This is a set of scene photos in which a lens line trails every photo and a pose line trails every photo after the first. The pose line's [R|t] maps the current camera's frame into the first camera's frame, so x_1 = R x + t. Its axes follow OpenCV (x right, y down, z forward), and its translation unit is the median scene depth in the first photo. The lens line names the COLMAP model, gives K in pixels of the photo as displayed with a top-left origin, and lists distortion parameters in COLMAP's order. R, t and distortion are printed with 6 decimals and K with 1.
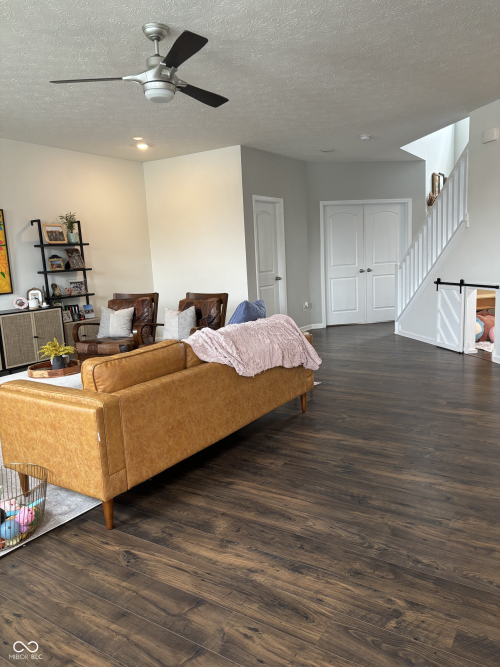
lens RADIAL K [[502.6, 0, 253.6], [0, 502.6, 336.3], [0, 0, 1]] dist [0.046016, -0.047995]
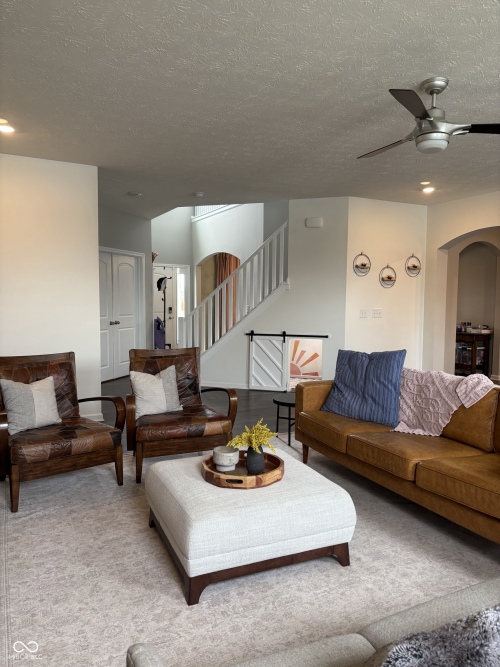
lens RADIAL K [[502.6, 0, 253.6], [0, 502.6, 336.3], [0, 0, 1]] dist [0.046016, -0.047995]
pose [[0.493152, -0.010460, 0.869880, -0.680784], [0.102590, 0.993650, -0.046213, -0.051683], [-0.863873, 0.112031, 0.491093, 0.468086]]
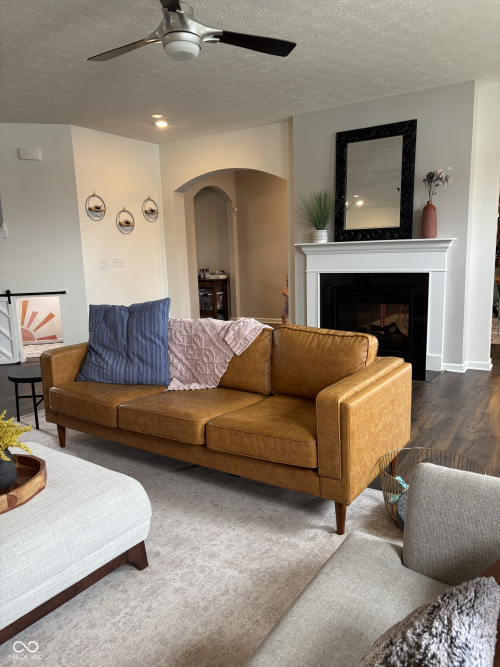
lens RADIAL K [[502.6, 0, 253.6], [0, 502.6, 336.3], [0, 0, 1]] dist [0.046016, -0.047995]
pose [[-0.009692, -0.120156, 0.992708, -0.590644], [0.187699, 0.974889, 0.119832, -0.052348], [-0.982179, 0.187492, 0.013105, 0.529071]]
